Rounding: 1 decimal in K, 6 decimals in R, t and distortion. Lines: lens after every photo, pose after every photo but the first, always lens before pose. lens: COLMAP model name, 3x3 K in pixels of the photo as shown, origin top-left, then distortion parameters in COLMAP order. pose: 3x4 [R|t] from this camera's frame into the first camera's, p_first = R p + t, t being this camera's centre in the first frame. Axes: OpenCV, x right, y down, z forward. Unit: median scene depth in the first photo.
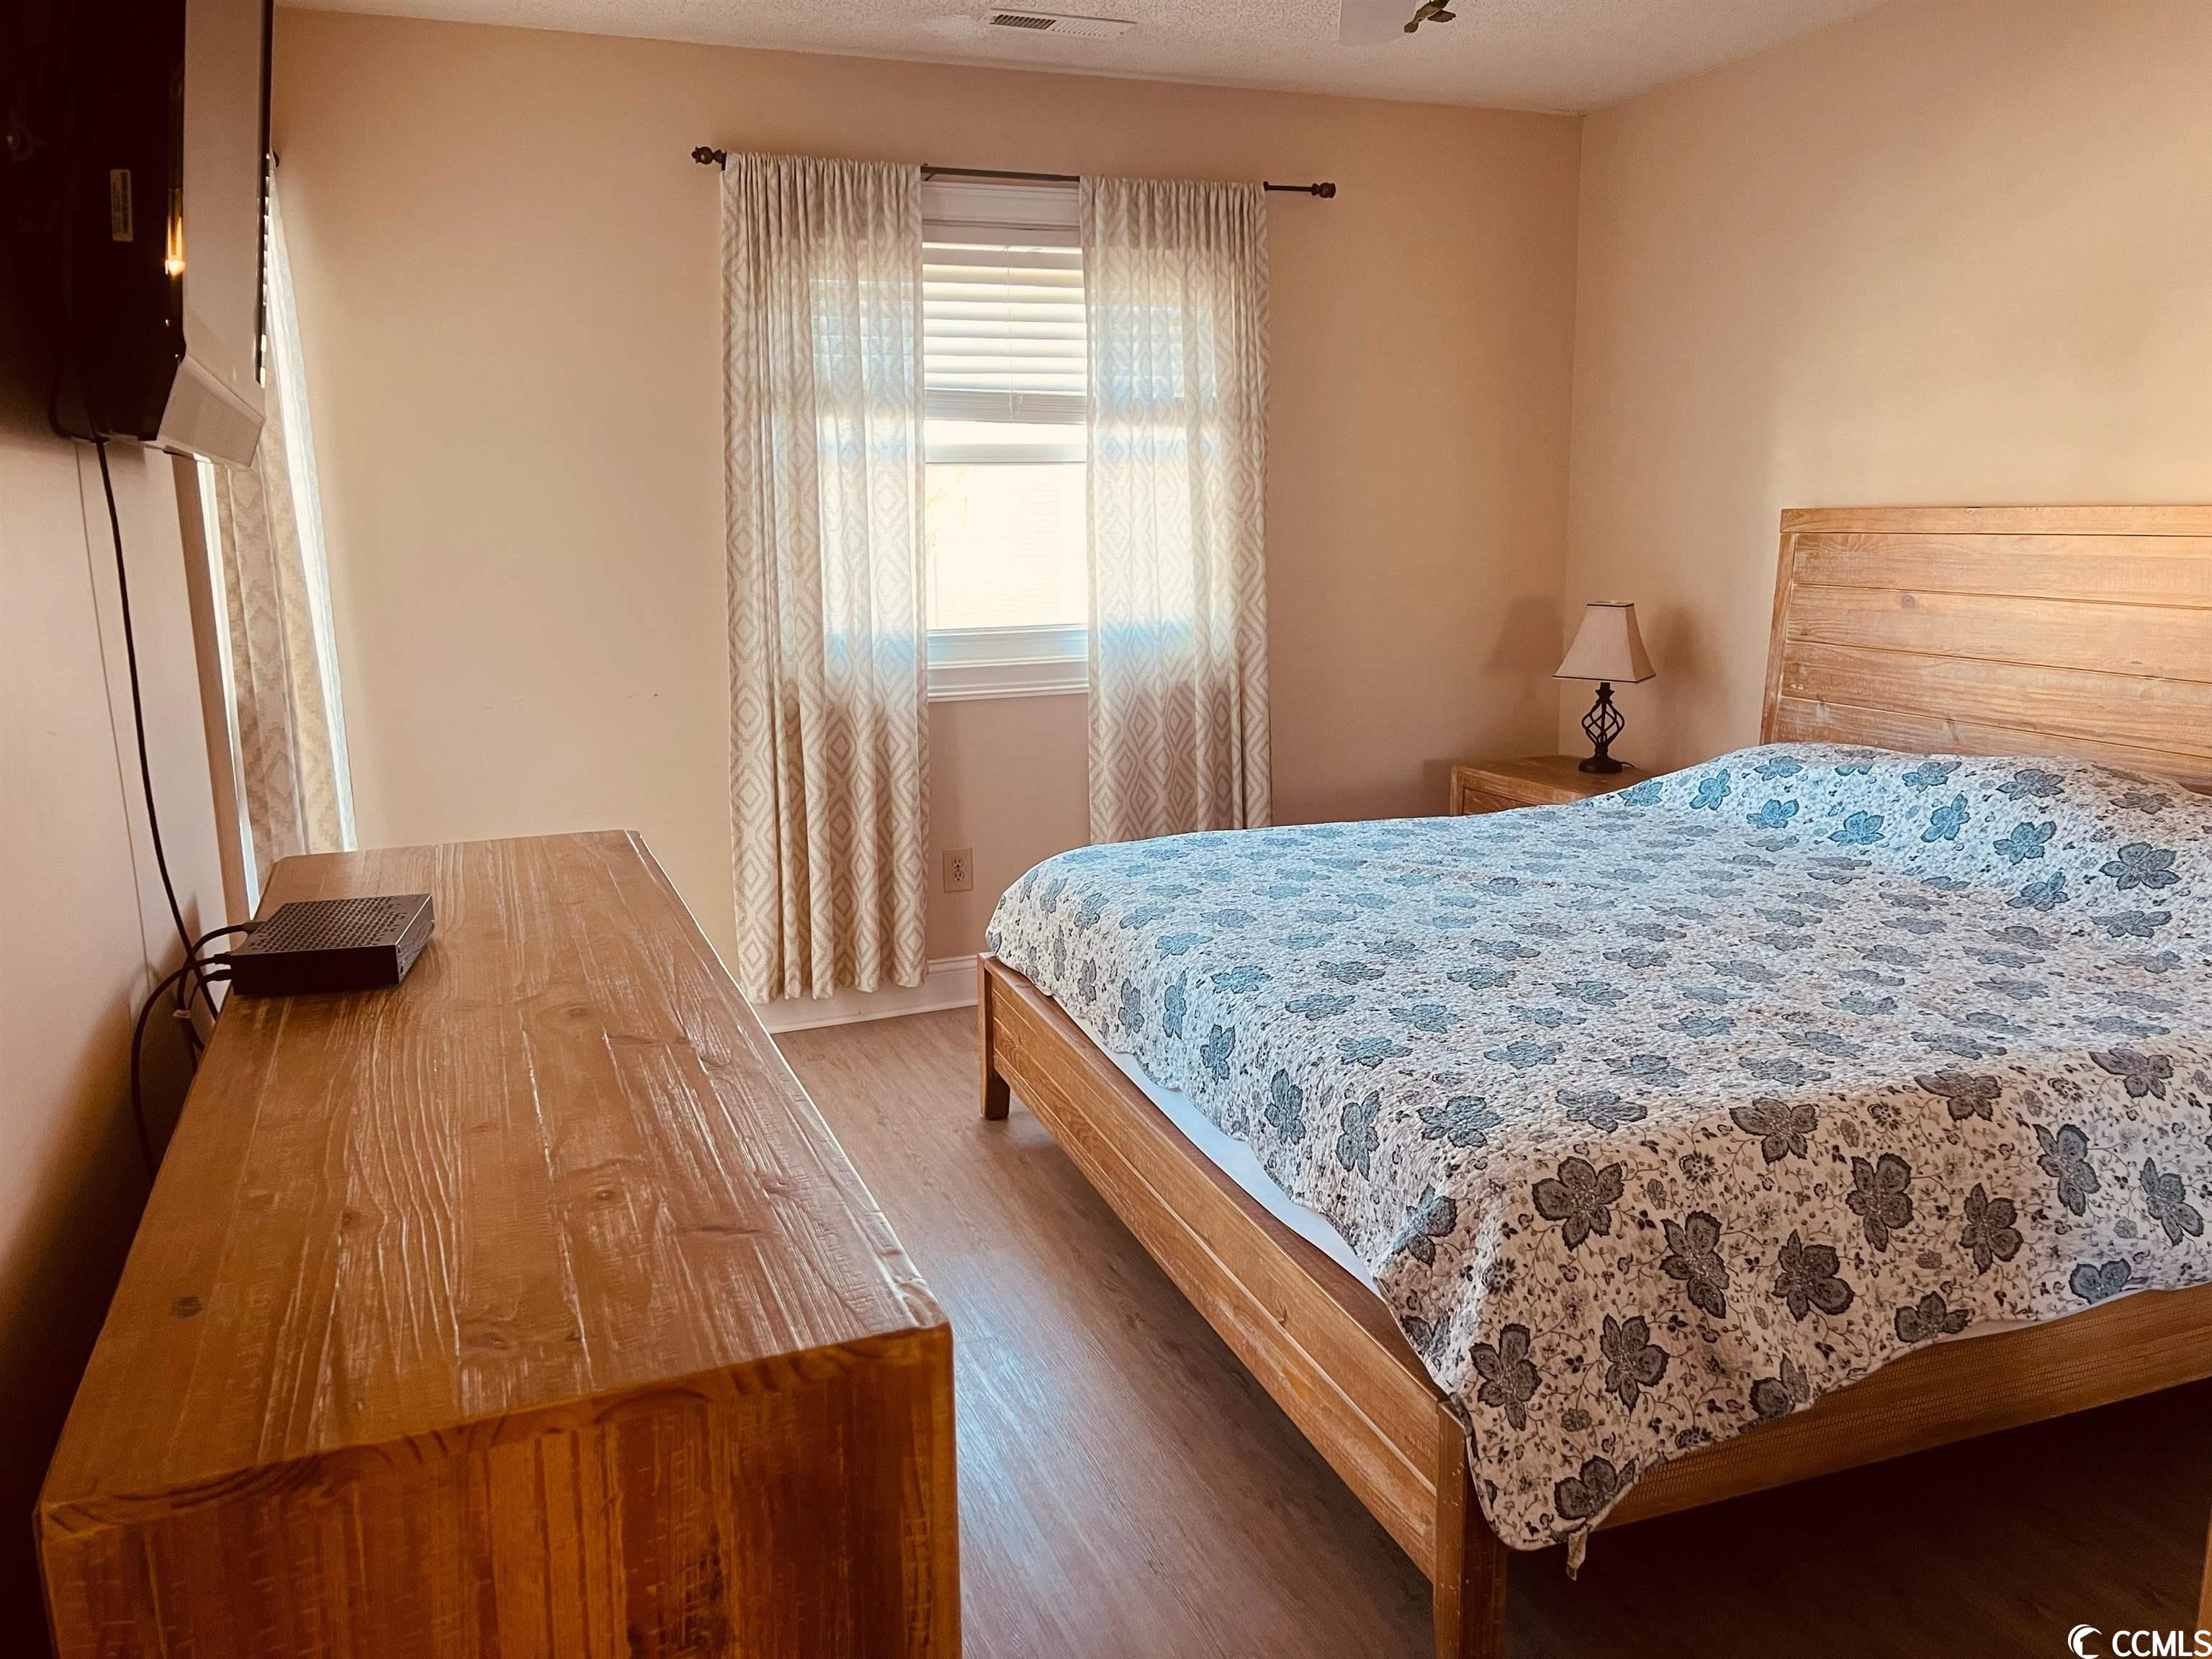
lens RADIAL K [[1655.1, 0, 1101.7], [0, 1655.1, 847.4], [0, 0, 1]] dist [0.062983, -0.075911]
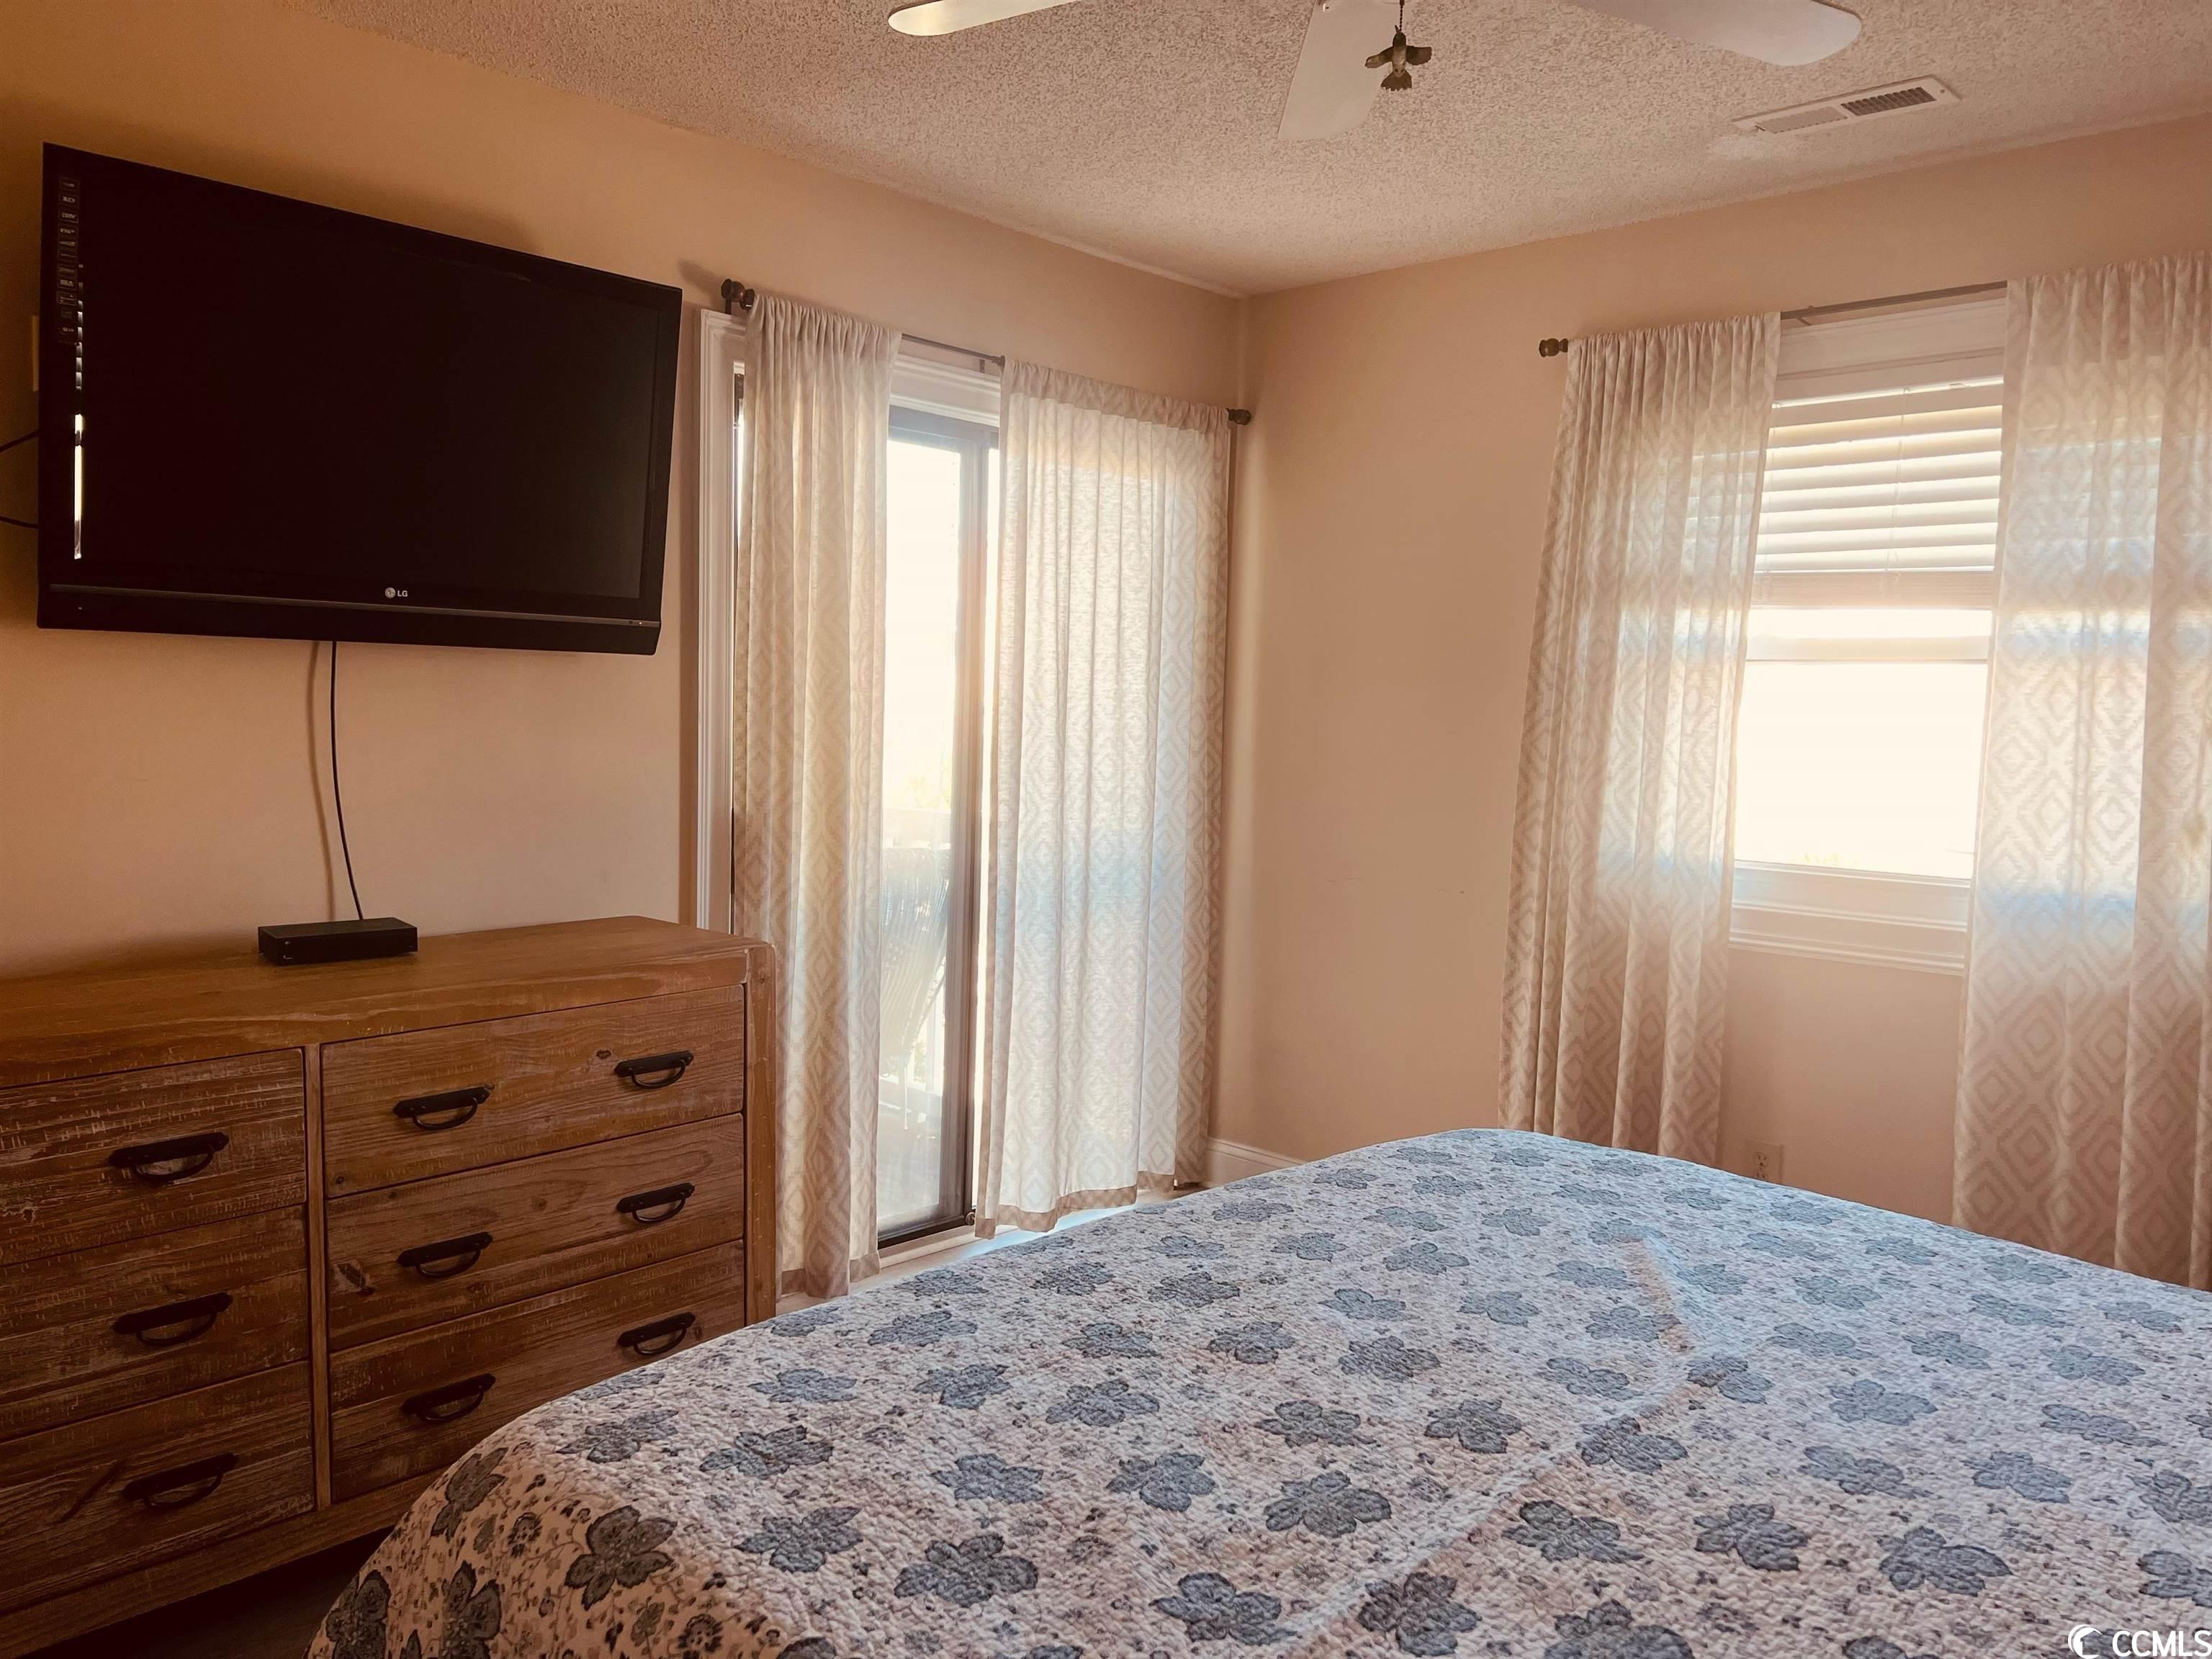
lens RADIAL K [[1655.1, 0, 1127.5], [0, 1655.1, 869.1], [0, 0, 1]] dist [0.062983, -0.075911]
pose [[0.421596, 0.121722, -0.898577, 0.688751], [-0.216053, 0.975895, 0.030828, -0.118943], [0.880669, 0.181143, 0.437732, 0.511906]]
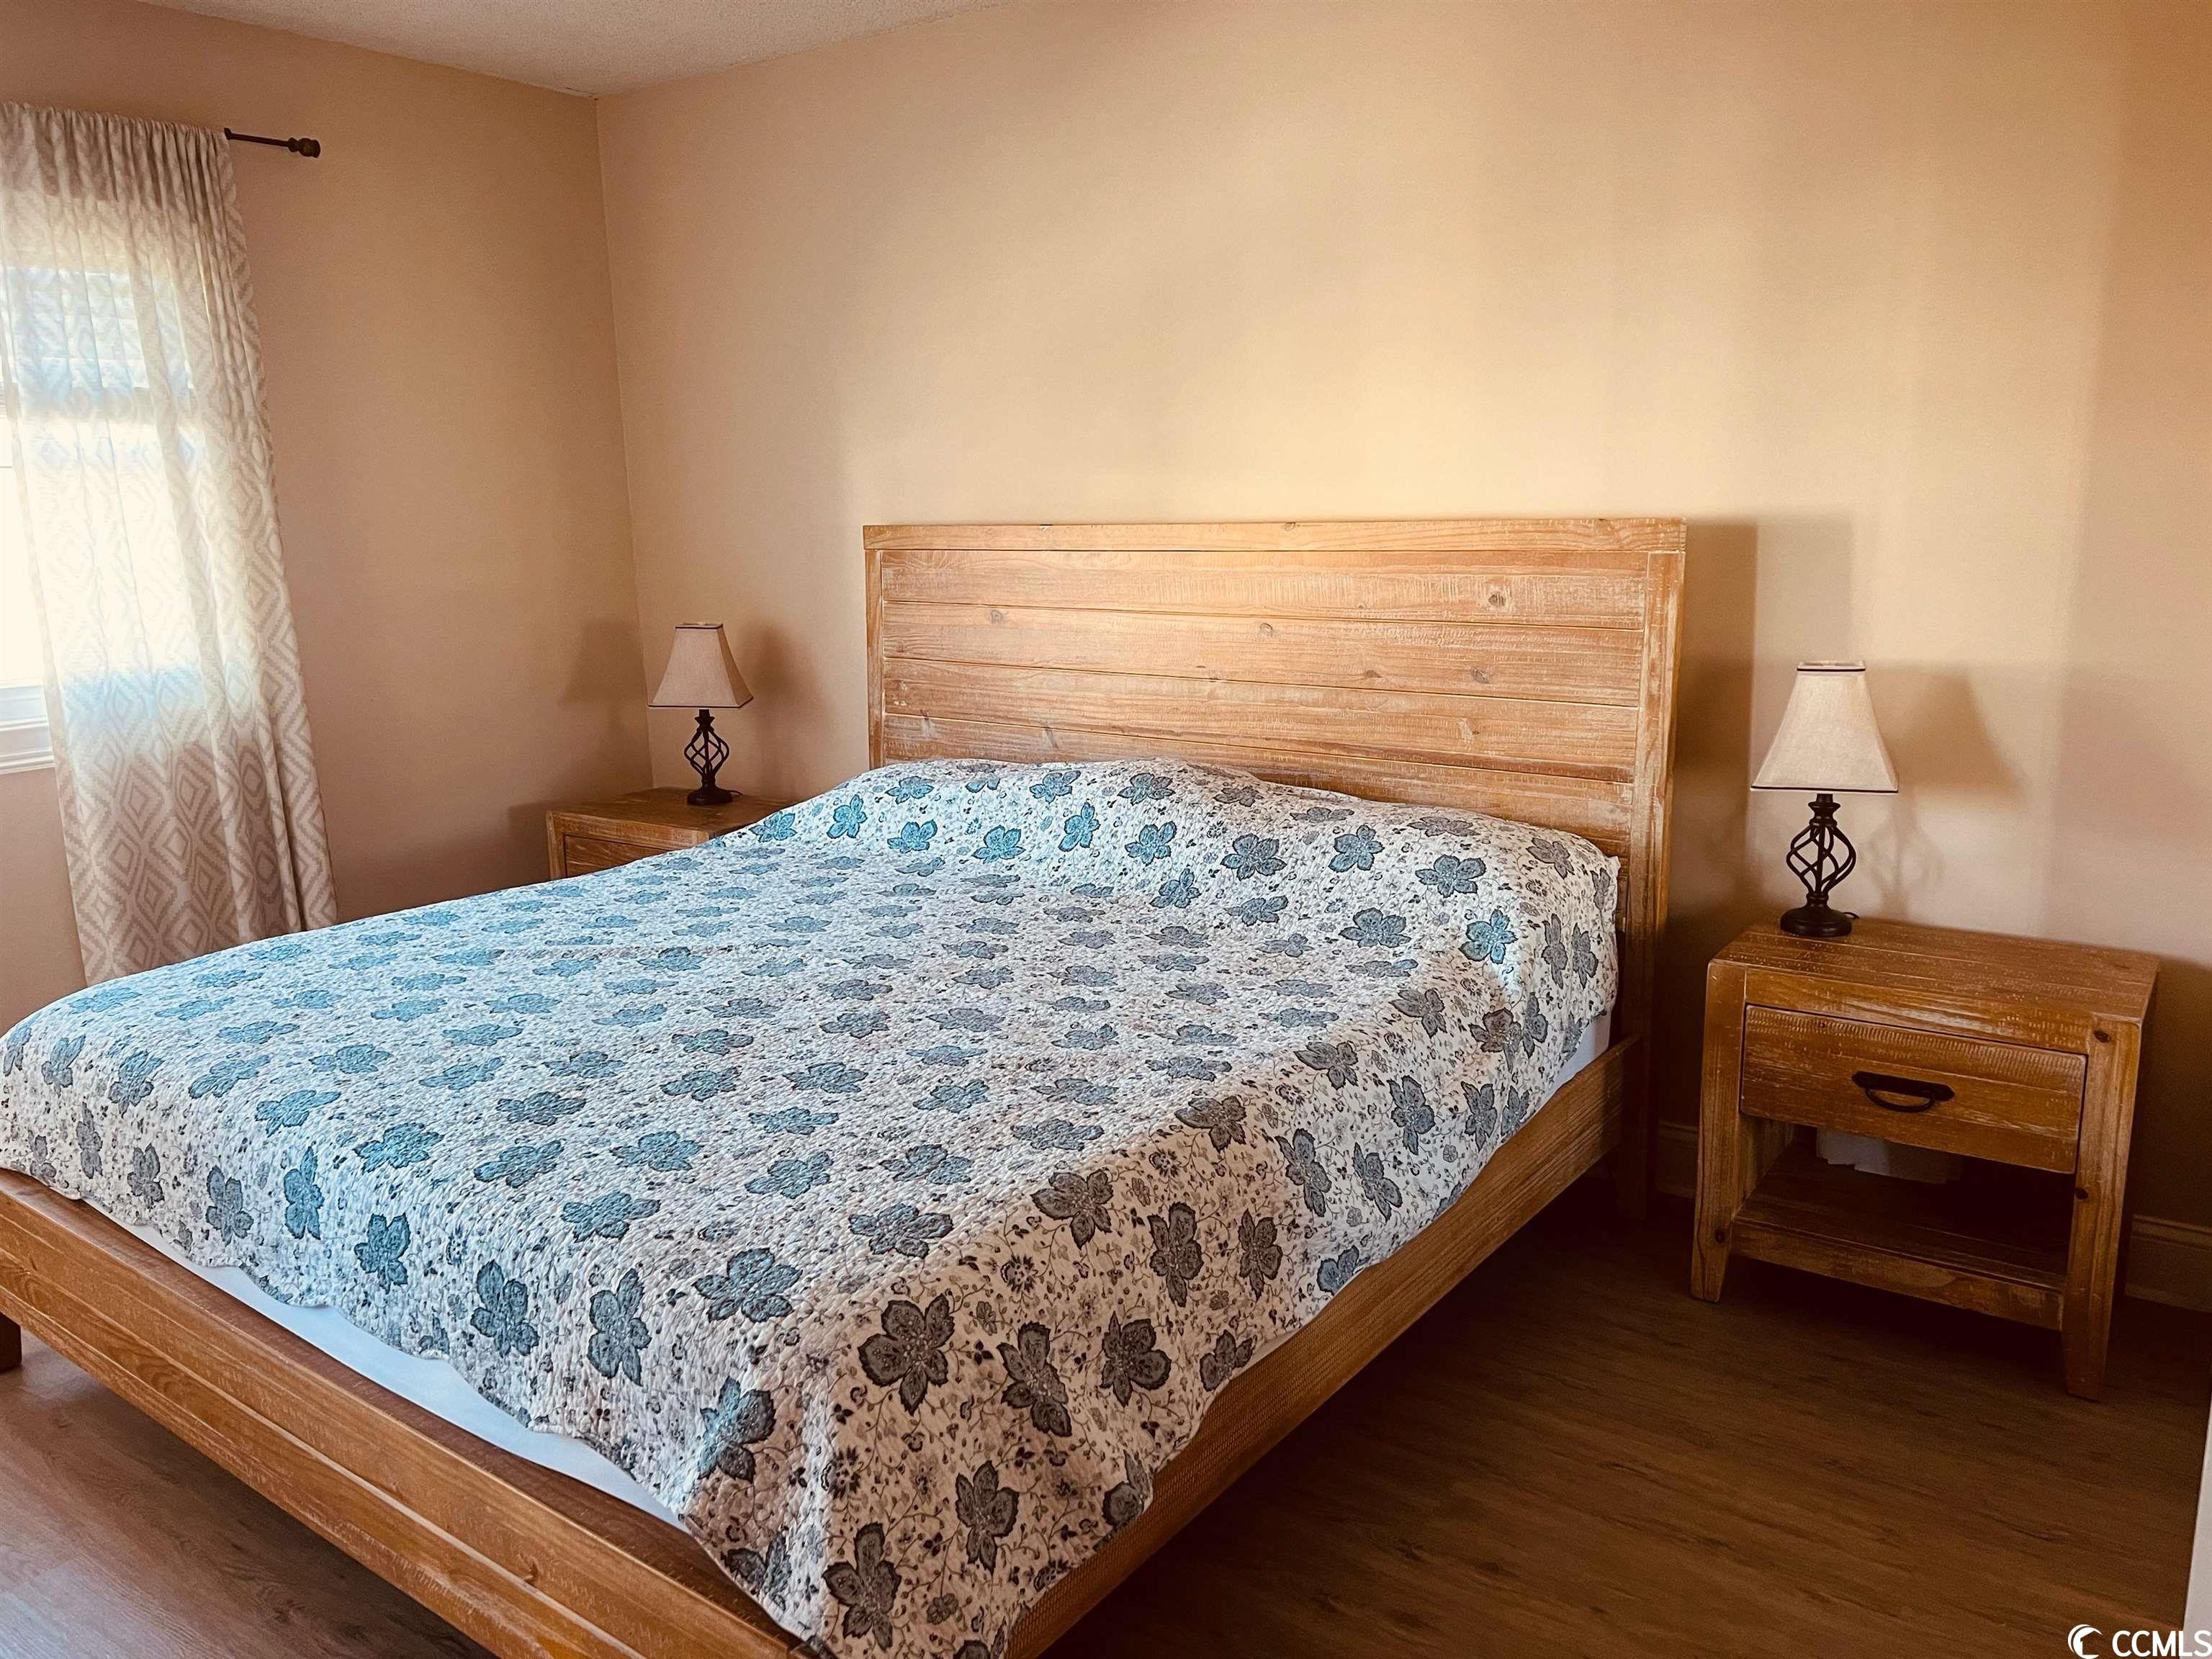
lens RADIAL K [[1655.1, 0, 1108.3], [0, 1655.1, 835.7], [0, 0, 1]] dist [0.062983, -0.075911]
pose [[0.832254, -0.112922, 0.542773, -0.038008], [0.117418, 0.992729, 0.026493, -0.036840], [-0.541818, 0.041683, 0.839462, 0.127473]]
